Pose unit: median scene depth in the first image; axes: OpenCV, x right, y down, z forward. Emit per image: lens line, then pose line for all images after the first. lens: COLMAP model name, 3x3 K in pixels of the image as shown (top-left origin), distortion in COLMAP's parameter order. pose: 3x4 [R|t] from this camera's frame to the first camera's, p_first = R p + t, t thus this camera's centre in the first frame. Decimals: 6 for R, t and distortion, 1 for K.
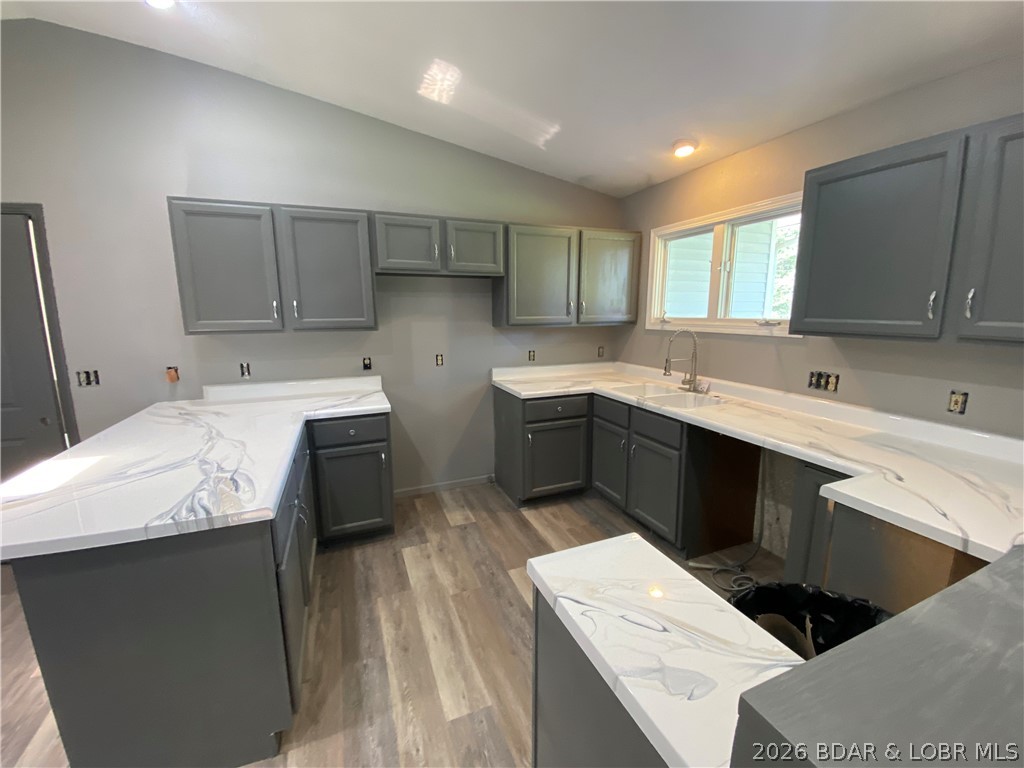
lens RADIAL K [[415.3, 0, 508.9], [0, 415.3, 381.9], [0, 0, 1]] dist [0.027181, -0.023883]
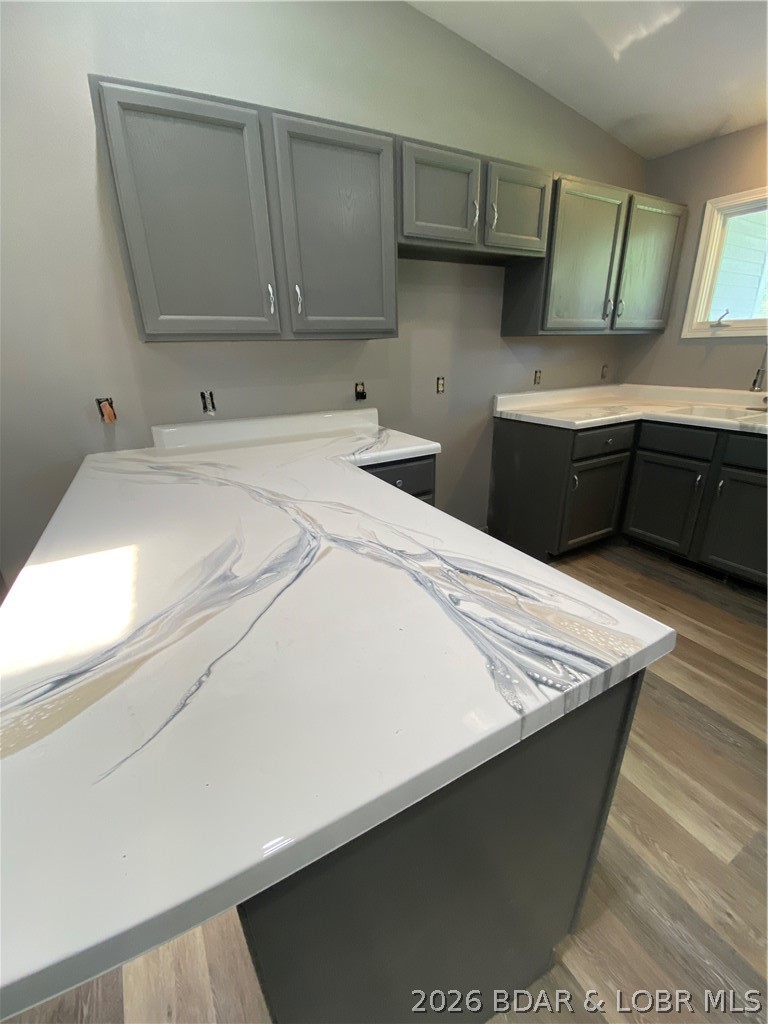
lens RADIAL K [[415.3, 0, 385.3], [0, 415.3, 508.4], [0, 0, 1]] dist [0.027181, -0.023883]
pose [[0.992511, -0.061013, 0.105825, -0.429128], [0.040390, 0.981513, 0.187086, 0.026392], [-0.115283, -0.181411, 0.976627, 0.268966]]
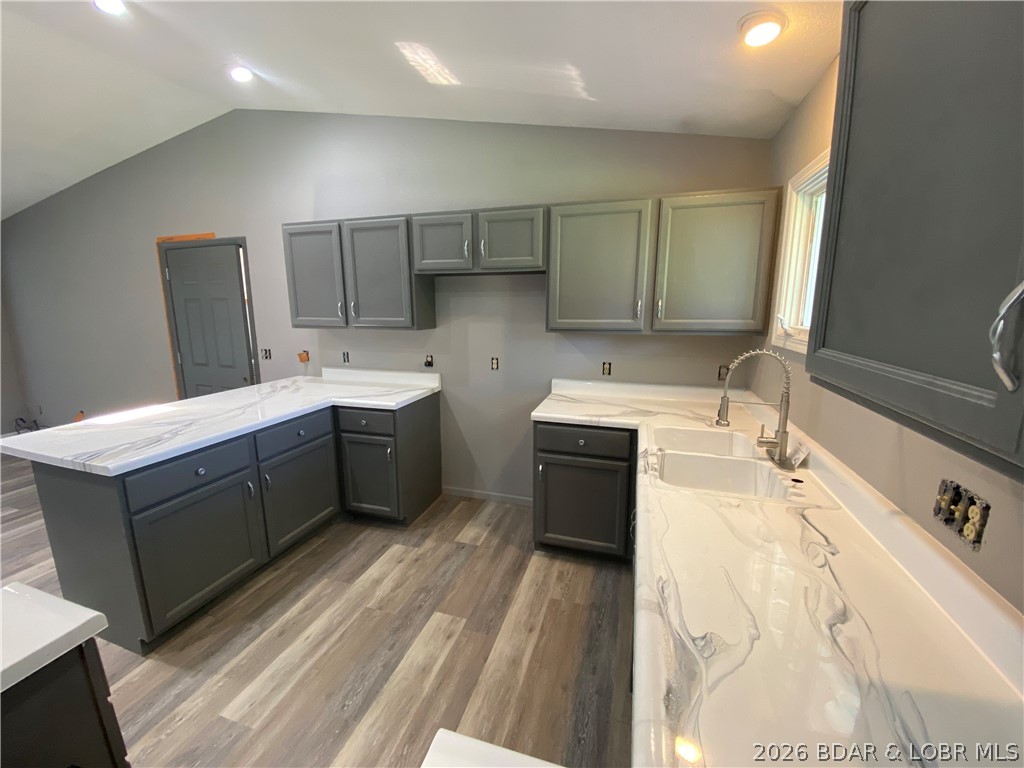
lens RADIAL K [[415.3, 0, 508.9], [0, 415.3, 381.9], [0, 0, 1]] dist [0.027181, -0.023883]
pose [[0.772864, 0.119979, -0.623126, 0.524594], [-0.112131, 0.992332, 0.051991, -0.076032], [0.624586, 0.029690, 0.780391, 0.345363]]
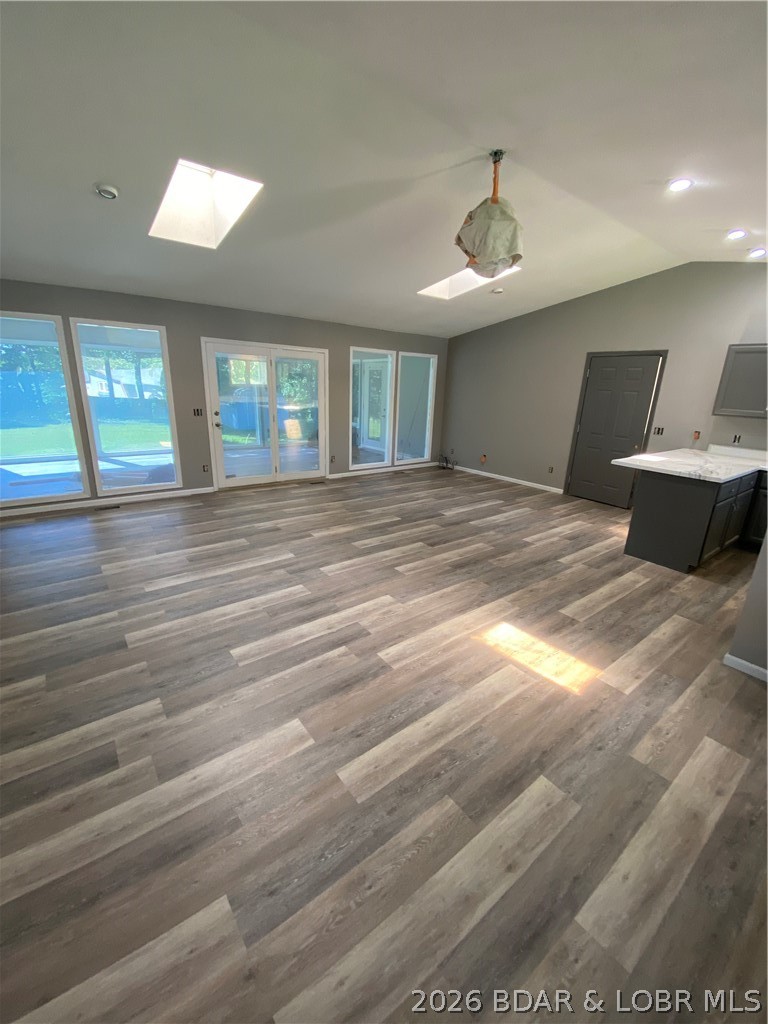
lens RADIAL K [[415.3, 0, 385.3], [0, 415.3, 508.4], [0, 0, 1]] dist [0.027181, -0.023883]
pose [[0.272400, 0.292225, -0.916735, 0.643927], [-0.205319, 0.948474, 0.241334, 0.124922], [0.940023, 0.122483, 0.318363, -0.882565]]
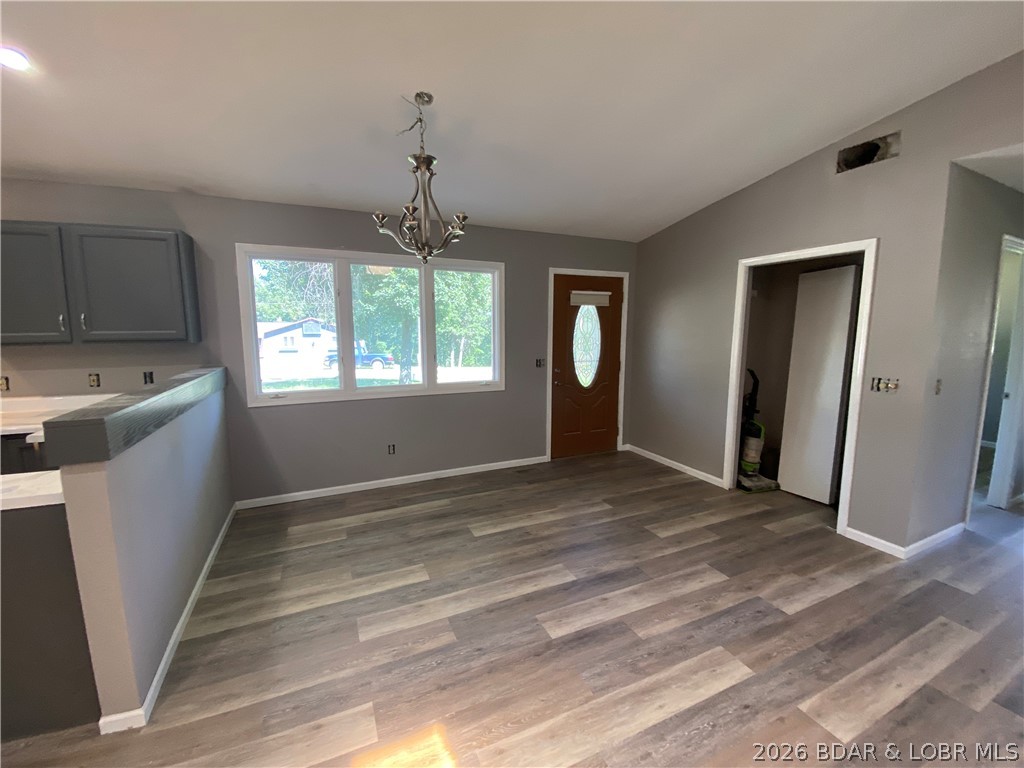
lens RADIAL K [[417.5, 0, 504.3], [0, 417.5, 379.8], [0, 0, 1]] dist [0.008995, -0.015609]
pose [[-0.029194, -0.123040, 0.991972, -0.412244], [0.178456, 0.975810, 0.126288, 0.076959], [-0.983515, 0.180710, -0.006531, -0.398478]]
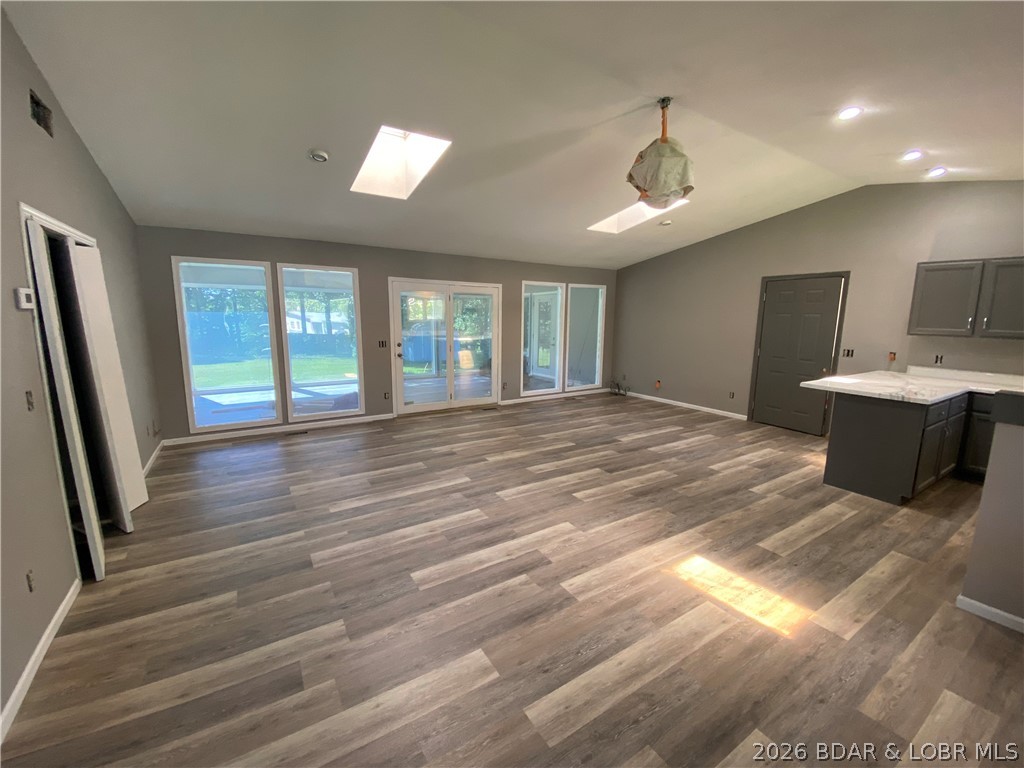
lens RADIAL K [[415.3, 0, 508.9], [0, 415.3, 381.9], [0, 0, 1]] dist [0.027181, -0.023883]
pose [[0.174625, 0.162968, -0.971055, 0.652433], [-0.182101, 0.974540, 0.130806, 0.148378], [0.967649, 0.153988, 0.199856, -0.911041]]
